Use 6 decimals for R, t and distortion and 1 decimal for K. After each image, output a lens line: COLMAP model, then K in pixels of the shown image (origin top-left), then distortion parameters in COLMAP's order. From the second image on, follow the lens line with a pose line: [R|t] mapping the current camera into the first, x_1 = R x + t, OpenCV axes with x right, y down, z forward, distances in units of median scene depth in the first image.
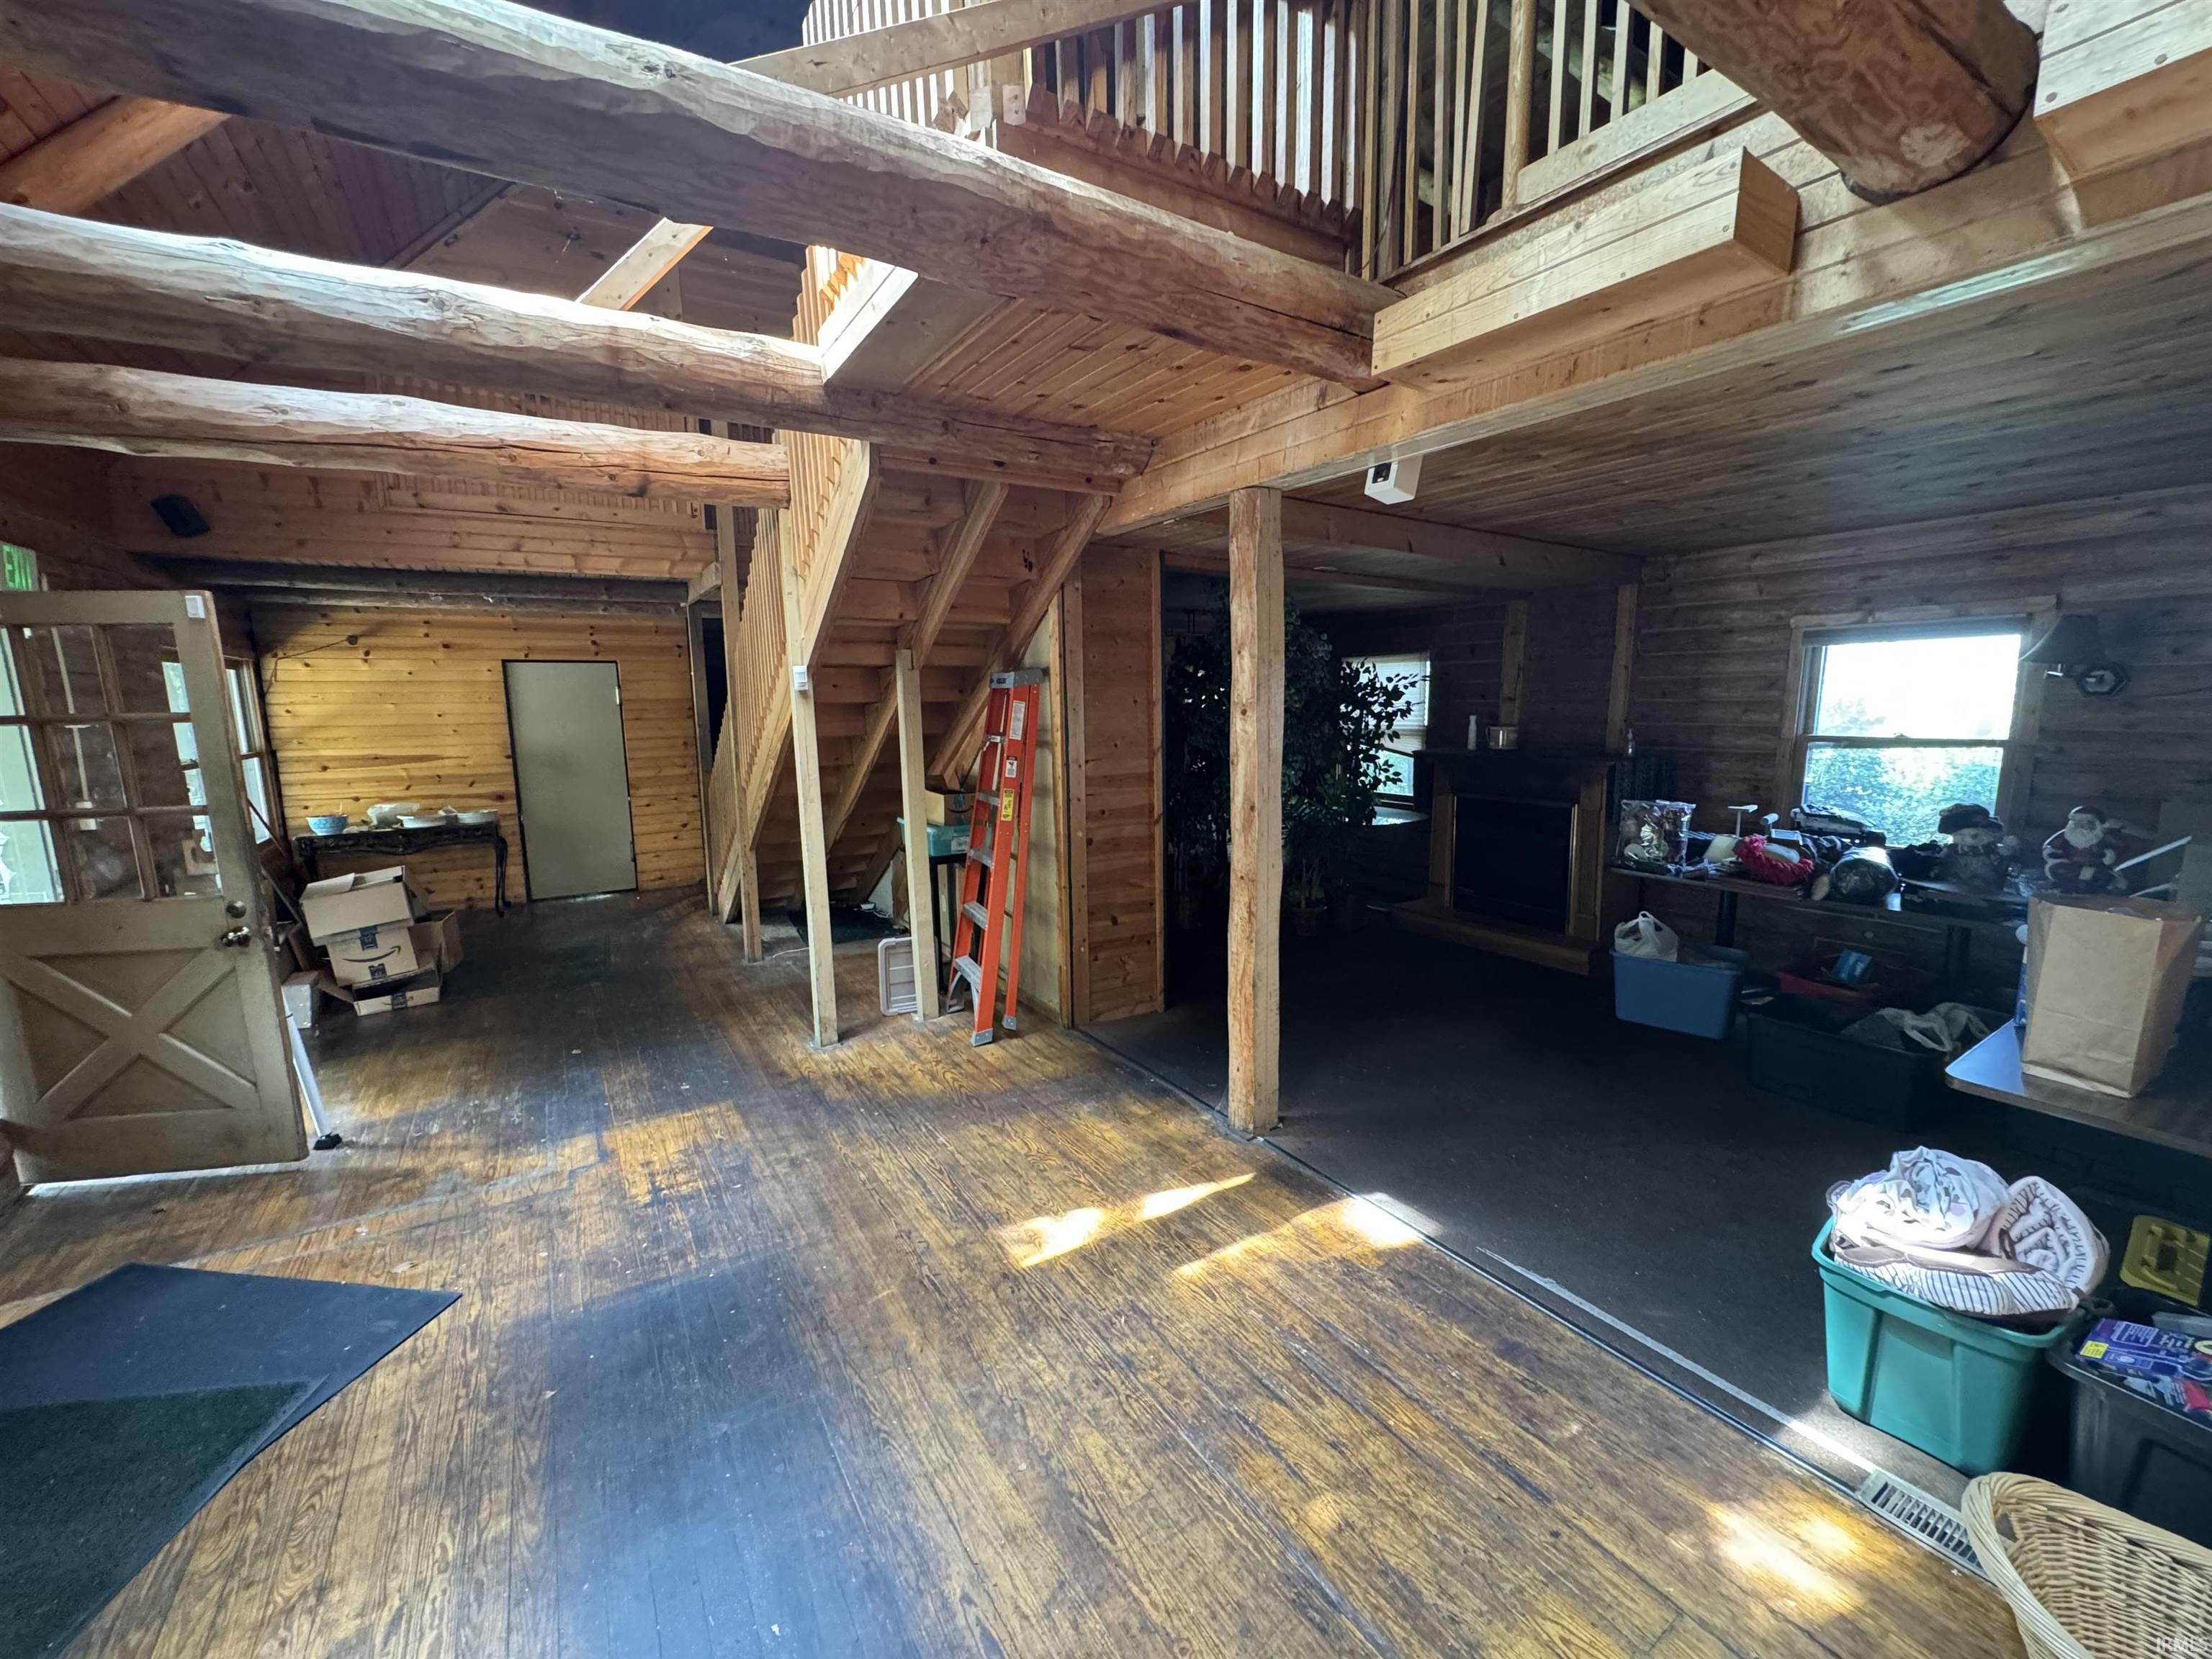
lens RADIAL K [[894.0, 0, 1103.1], [0, 894.0, 831.6], [0, 0, 1]] dist [-0.000111, -0.000043]
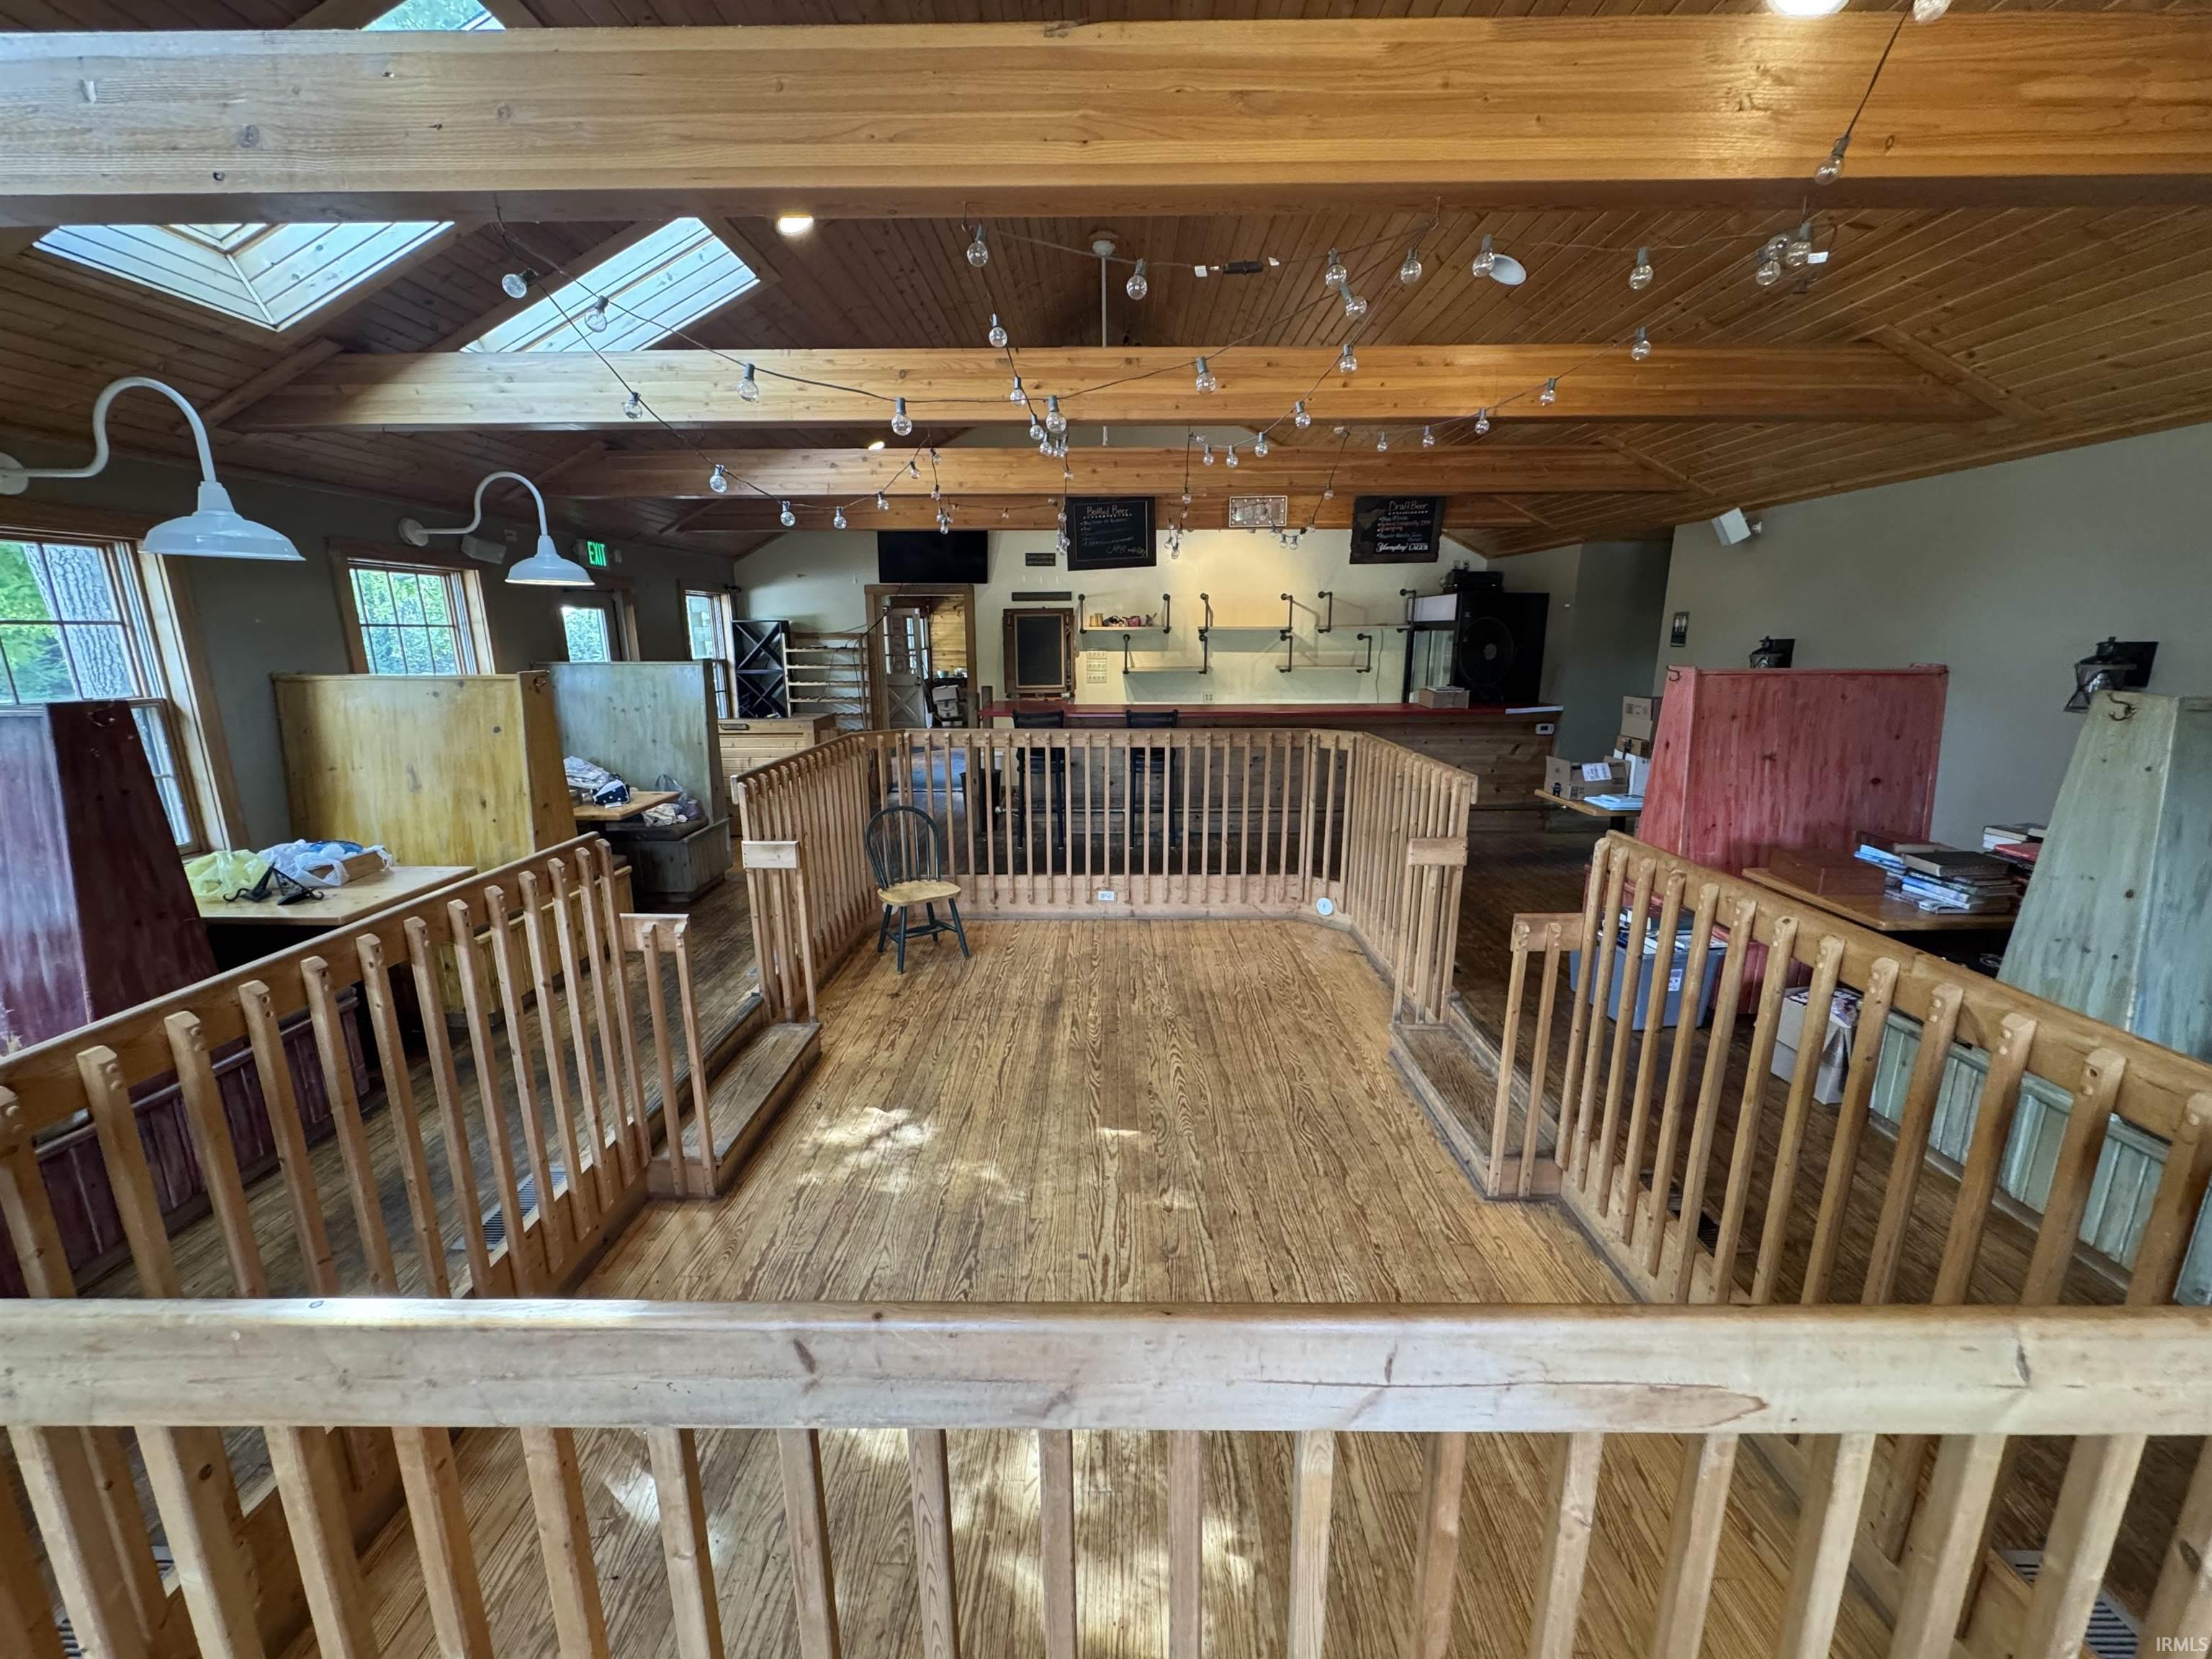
lens RADIAL K [[894.0, 0, 1107.9], [0, 894.0, 833.0], [0, 0, 1]] dist [-0.000111, -0.000043]
pose [[0.843307, 0.134758, -0.520263, 1.461342], [-0.092558, 0.990006, 0.106402, 0.182799], [0.529402, -0.041575, 0.847352, -1.502116]]
